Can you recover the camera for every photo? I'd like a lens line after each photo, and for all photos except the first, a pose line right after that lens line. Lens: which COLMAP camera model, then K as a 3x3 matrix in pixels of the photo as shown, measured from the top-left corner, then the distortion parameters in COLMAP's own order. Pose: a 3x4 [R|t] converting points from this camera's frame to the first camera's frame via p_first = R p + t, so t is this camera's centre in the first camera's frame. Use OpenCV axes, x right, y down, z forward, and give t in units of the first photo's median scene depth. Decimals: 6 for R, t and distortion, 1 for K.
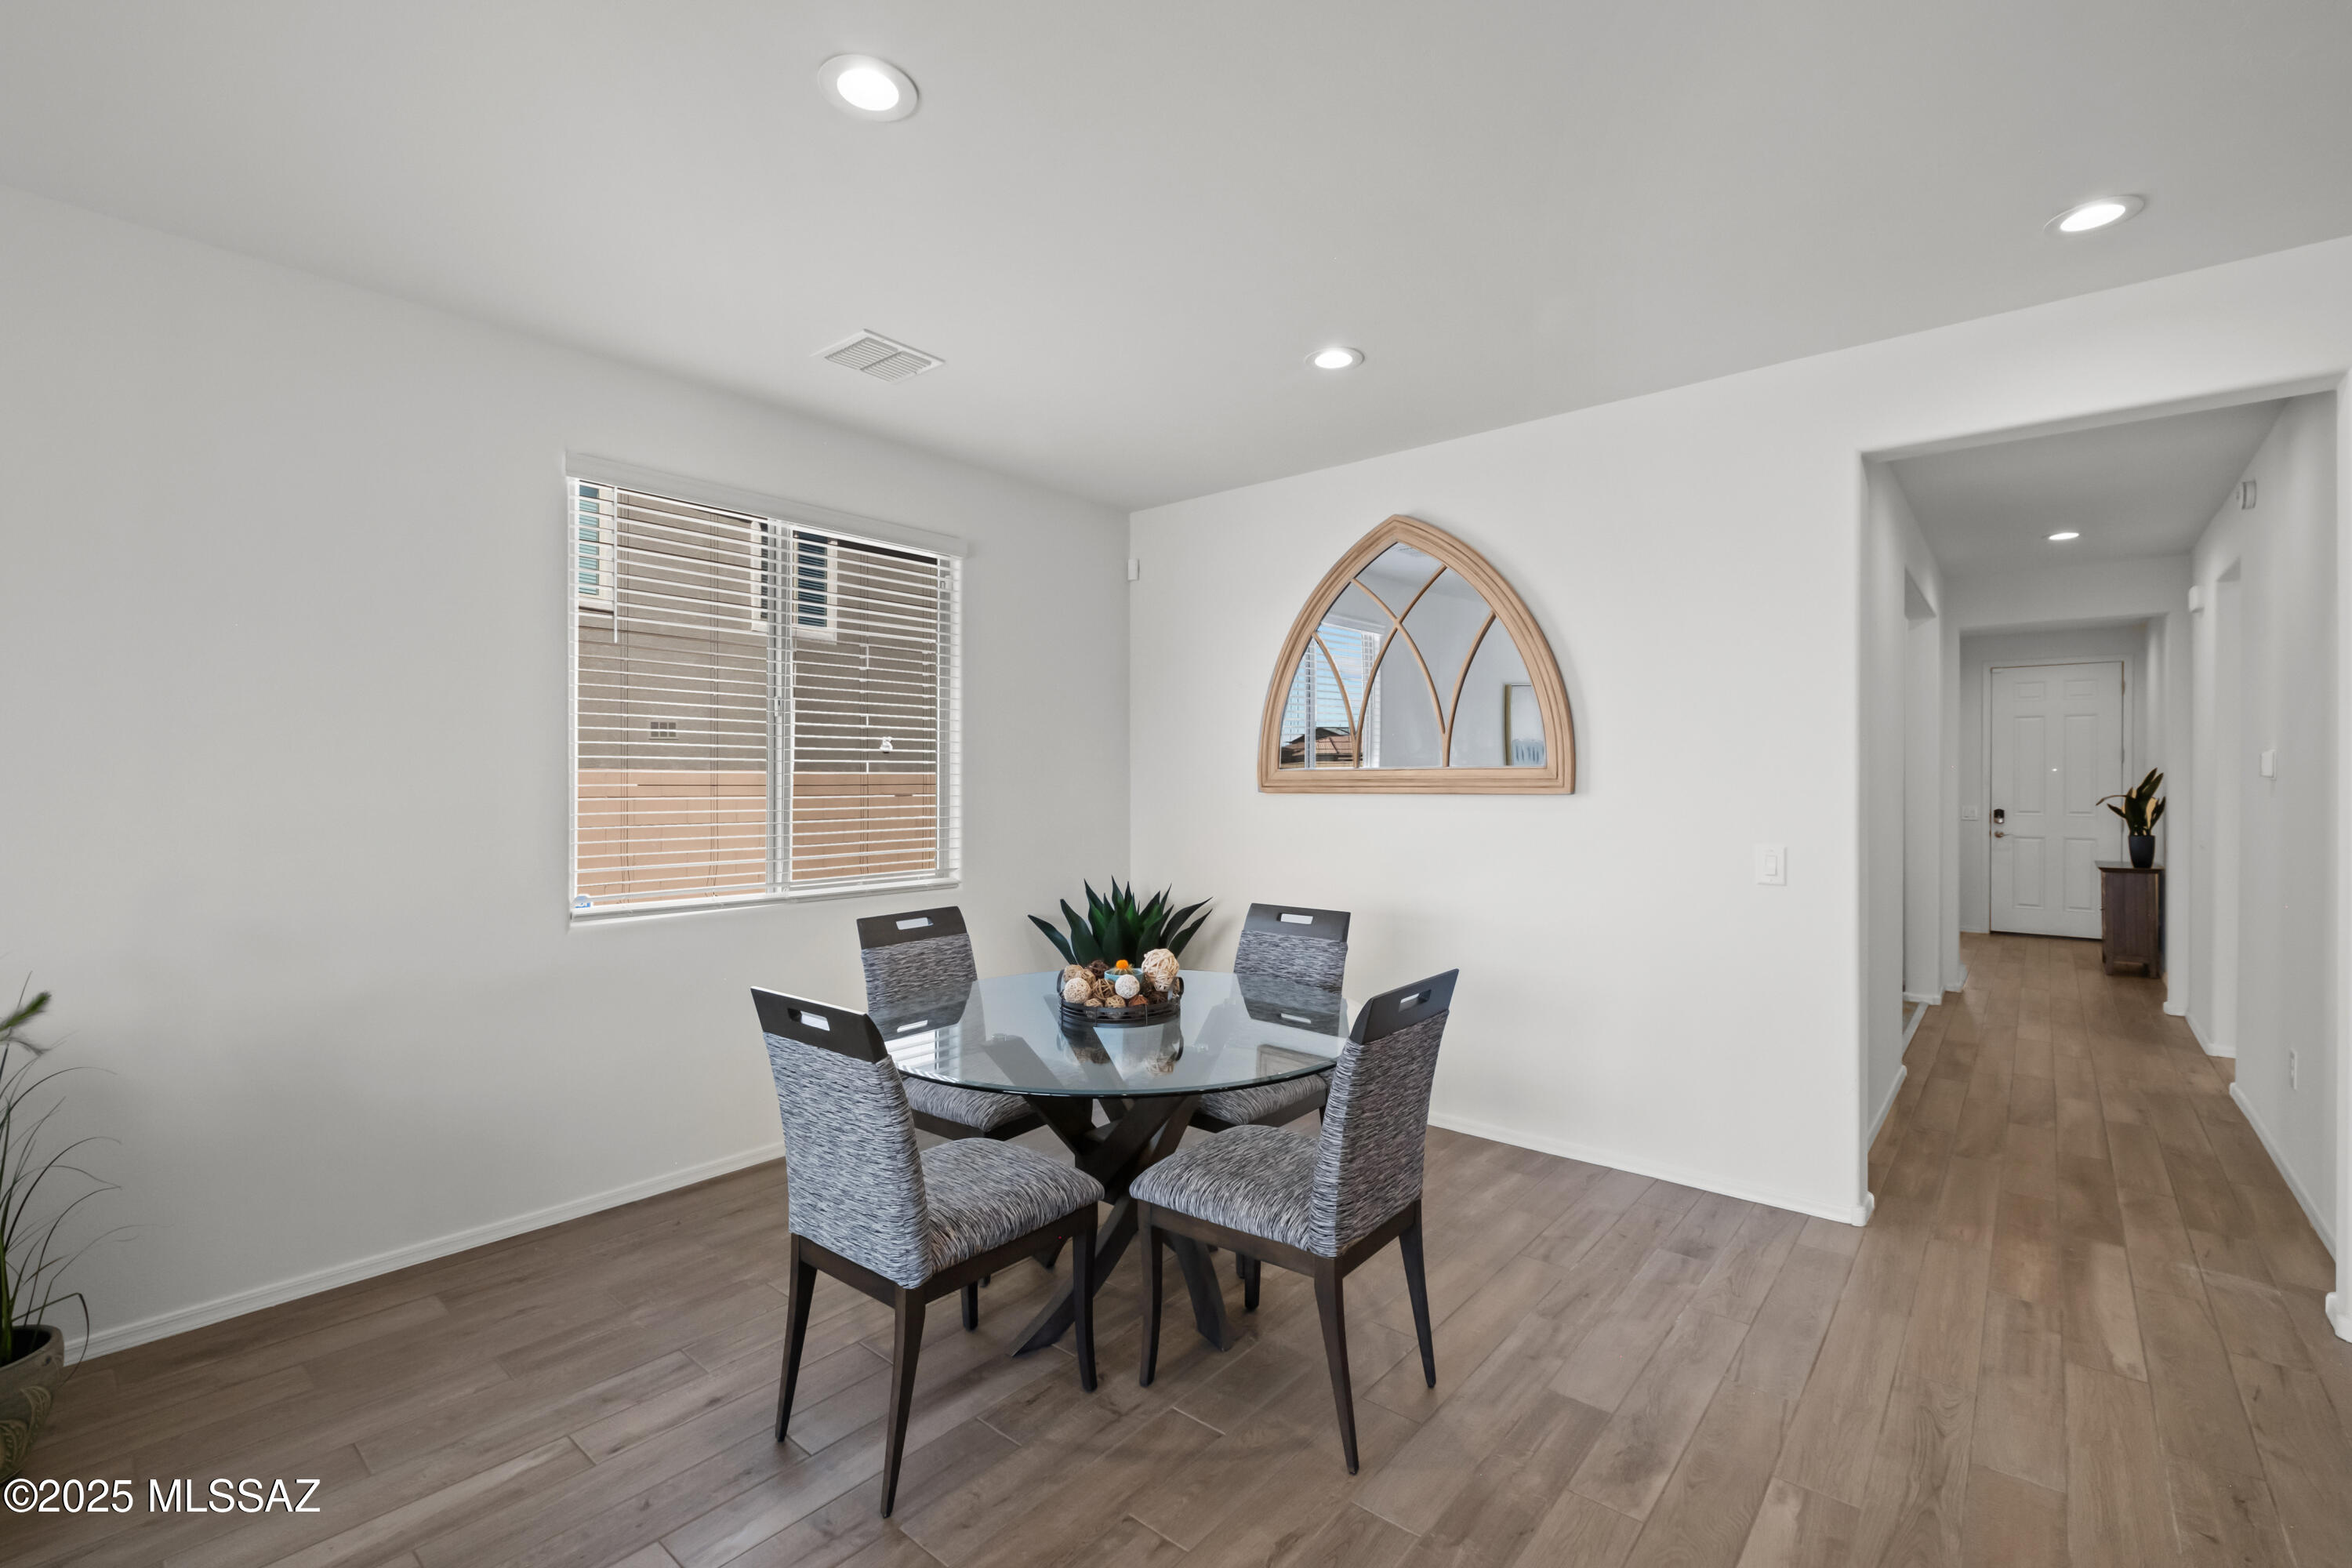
lens RADIAL K [[1029.8, 0, 1187.8], [0, 1029.8, 785.2], [0, 0, 1]] dist [-0.016314, 0.000200]
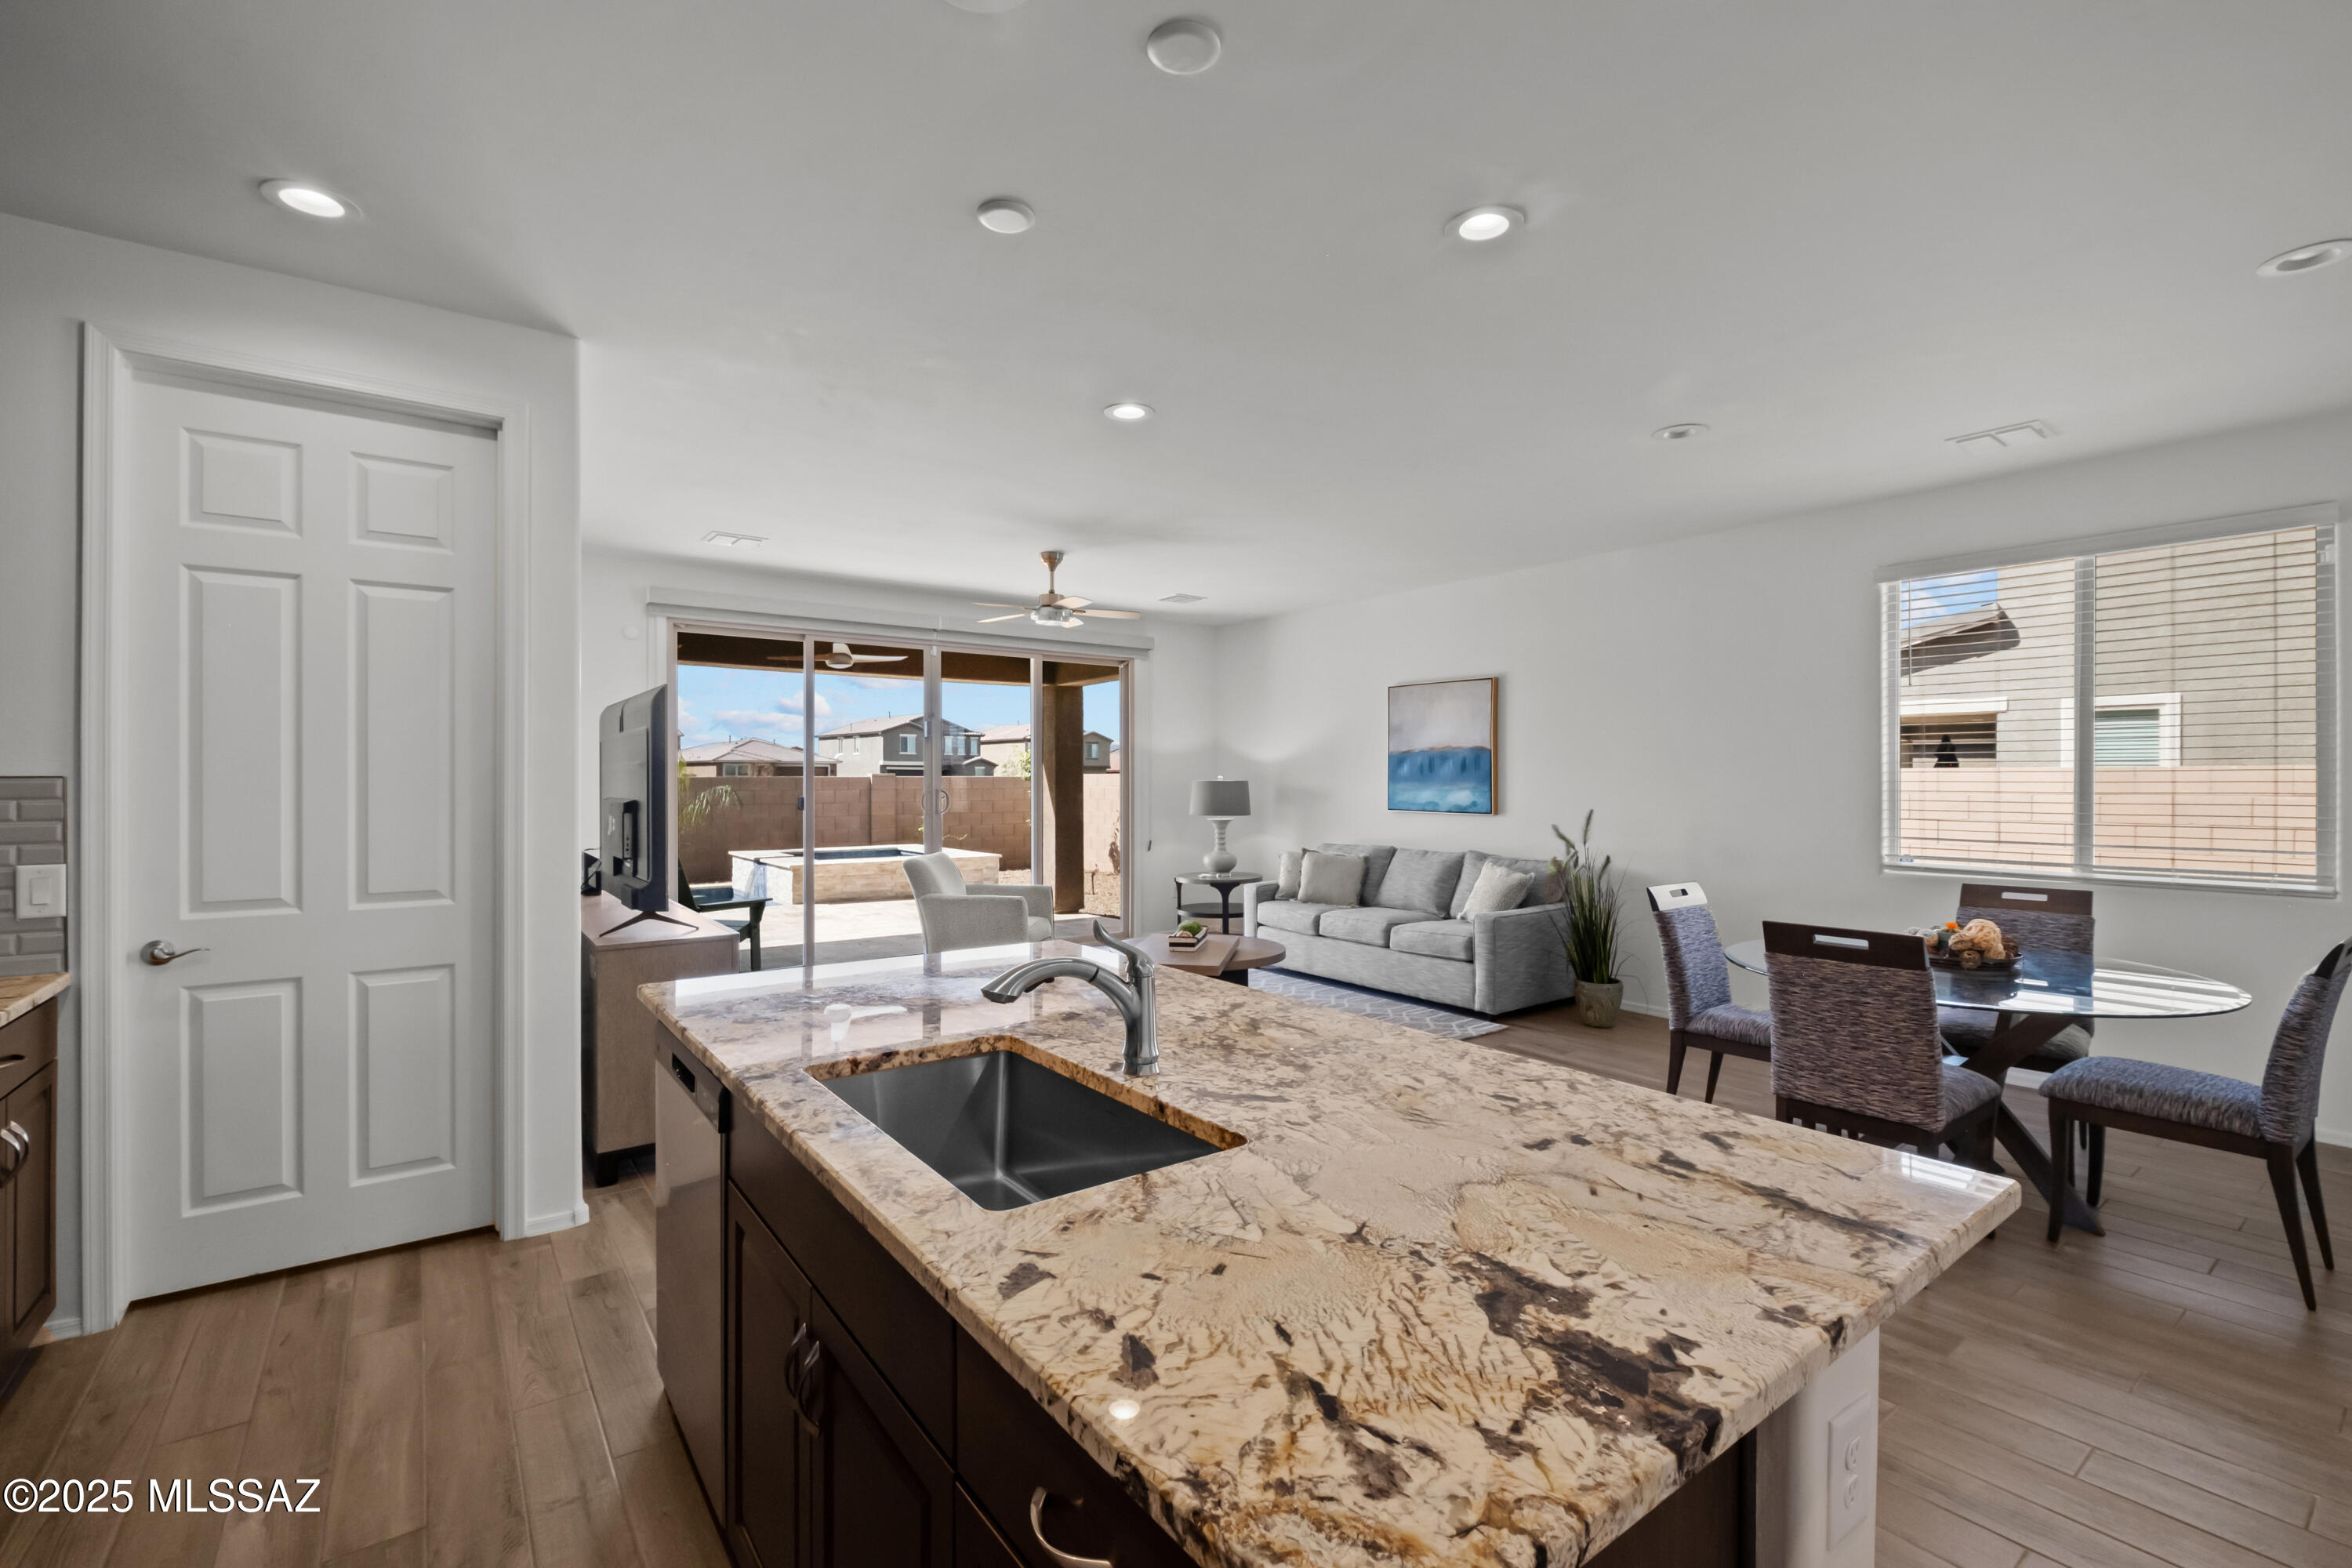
lens RADIAL K [[1019.6, 0, 1170.3], [0, 1019.6, 778.6], [0, 0, 1]] dist [-0.000649, -0.003840]
pose [[-0.228943, -0.001377, -0.973439, 0.988538], [-0.006143, 0.999981, 0.000031, 0.003843], [0.973420, 0.005987, -0.228947, 0.268324]]
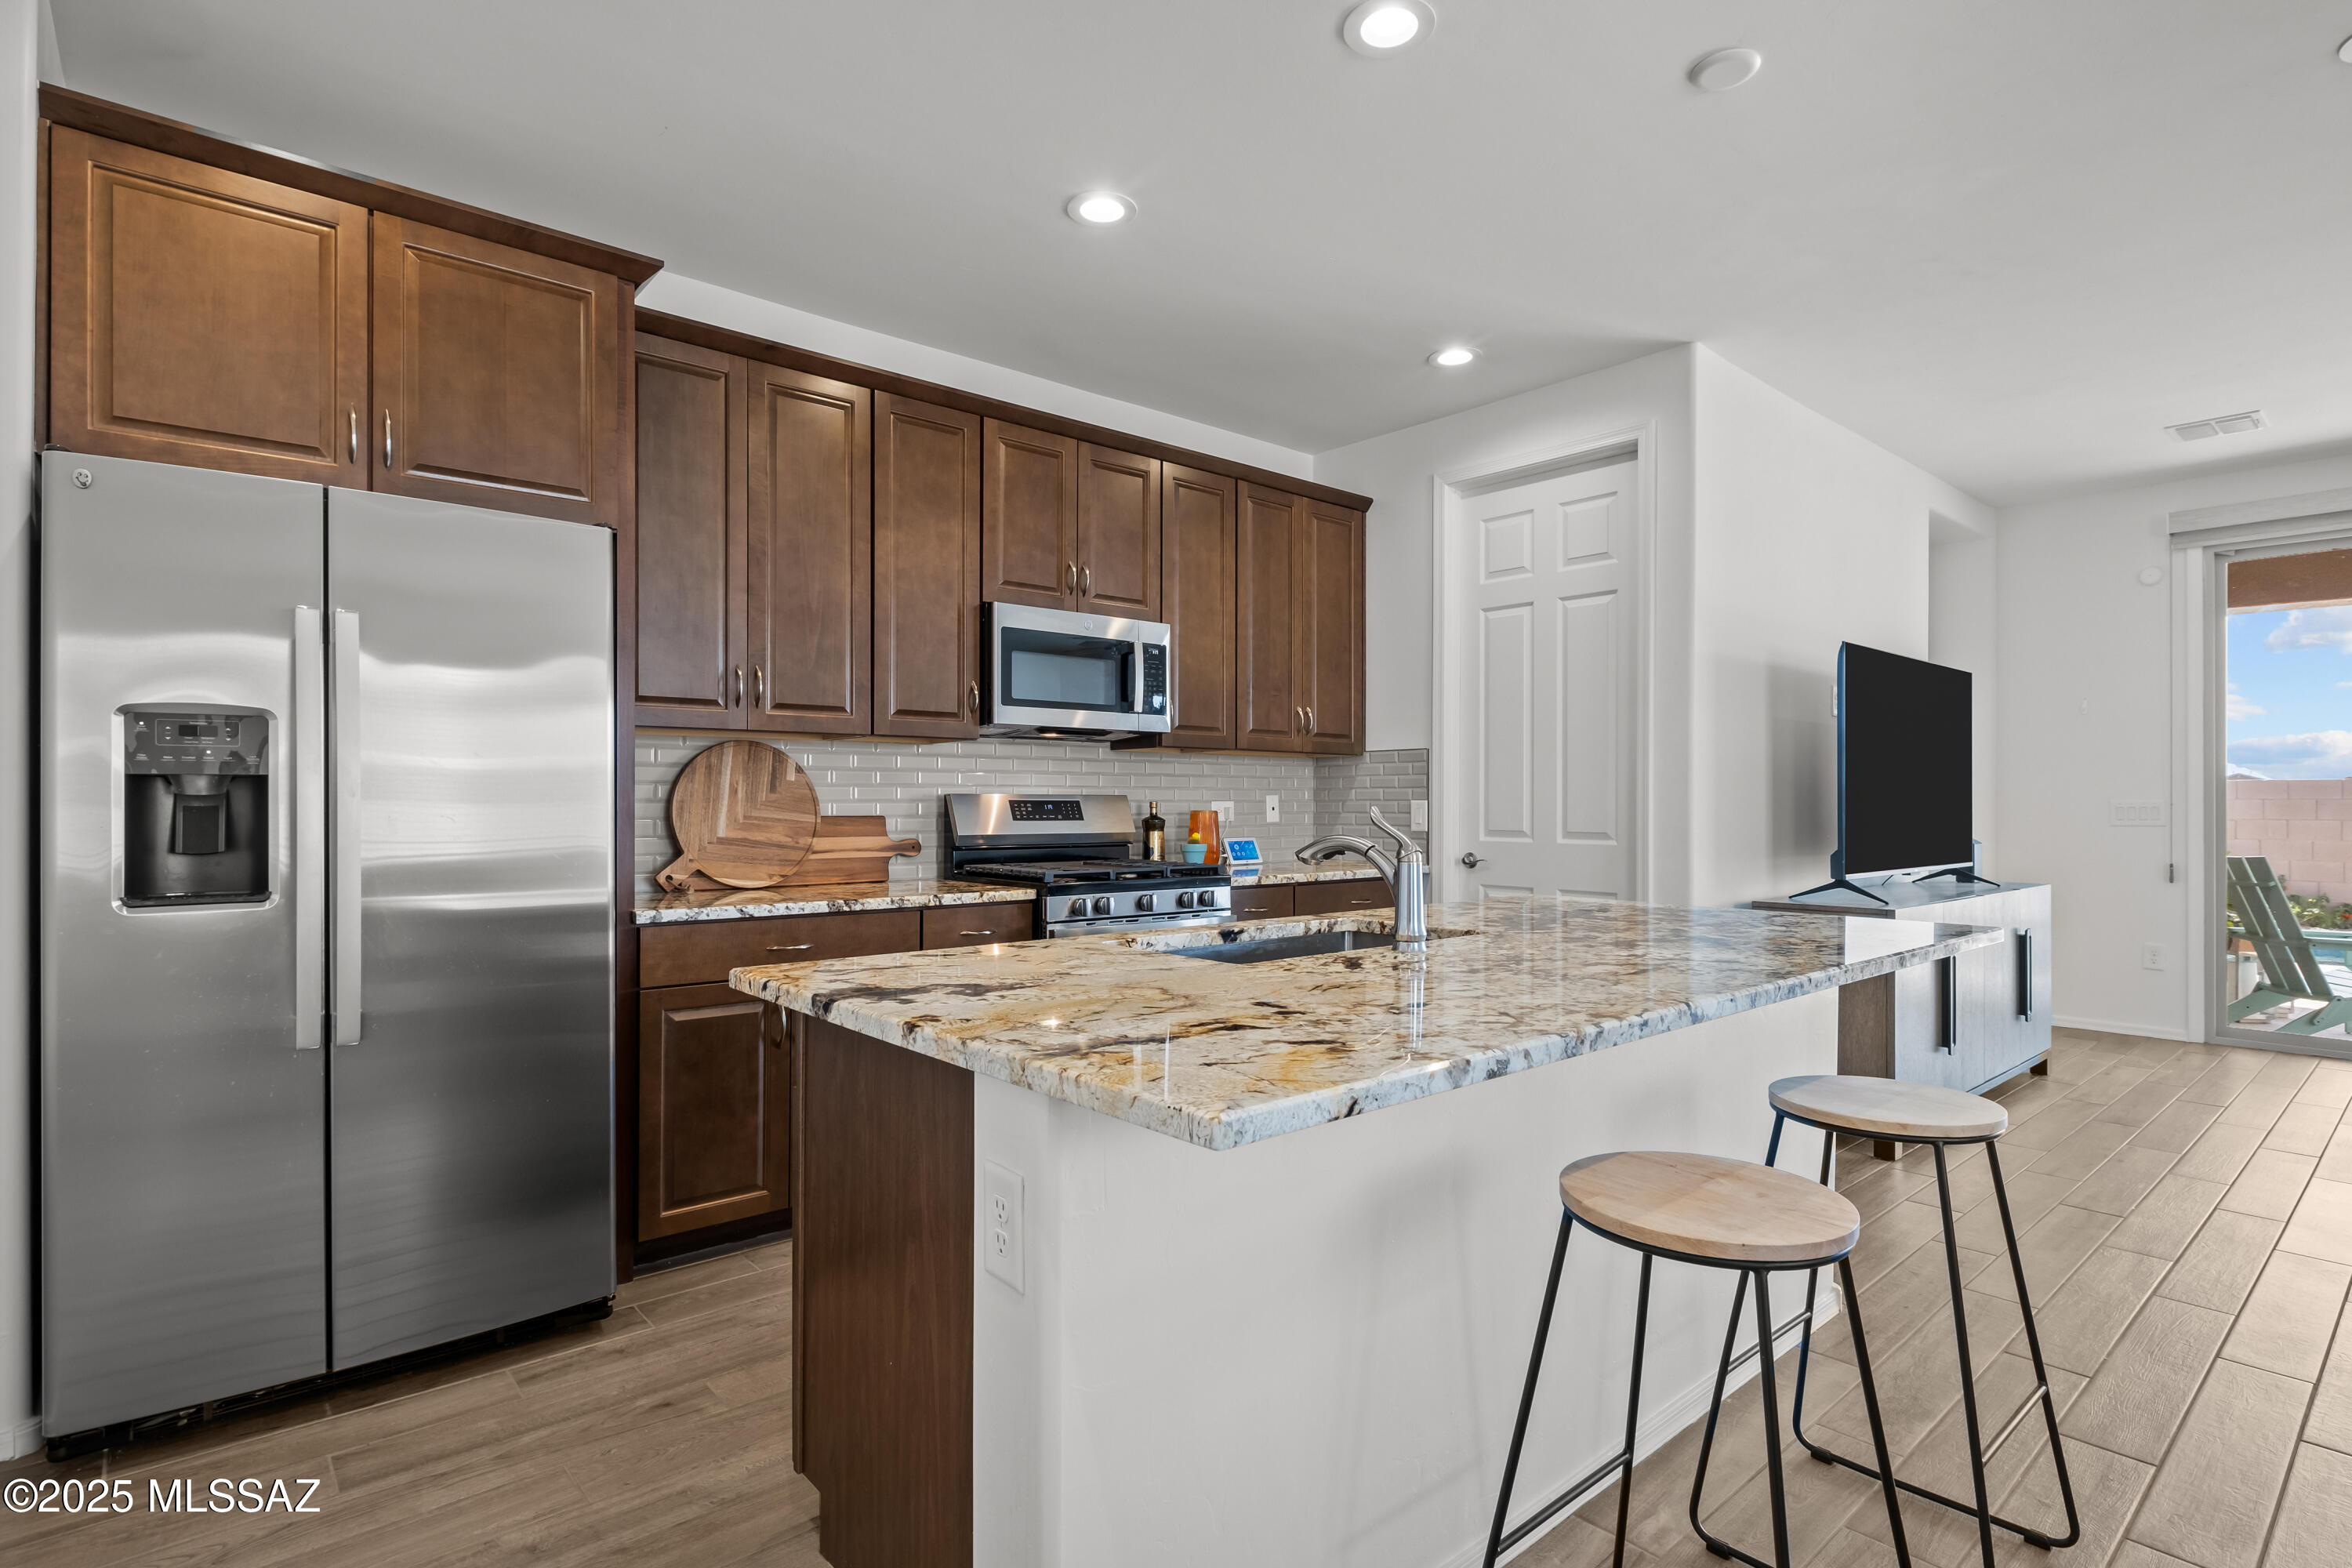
lens RADIAL K [[1165.1, 0, 1191.3], [0, 1165.1, 797.0], [0, 0, 1]] dist [-0.003364, 0.001236]
pose [[-0.989349, -0.001947, 0.145552, 0.580587], [-0.001598, 0.999996, 0.002510, 0.057412], [-0.145556, 0.002250, -0.989347, 0.717142]]
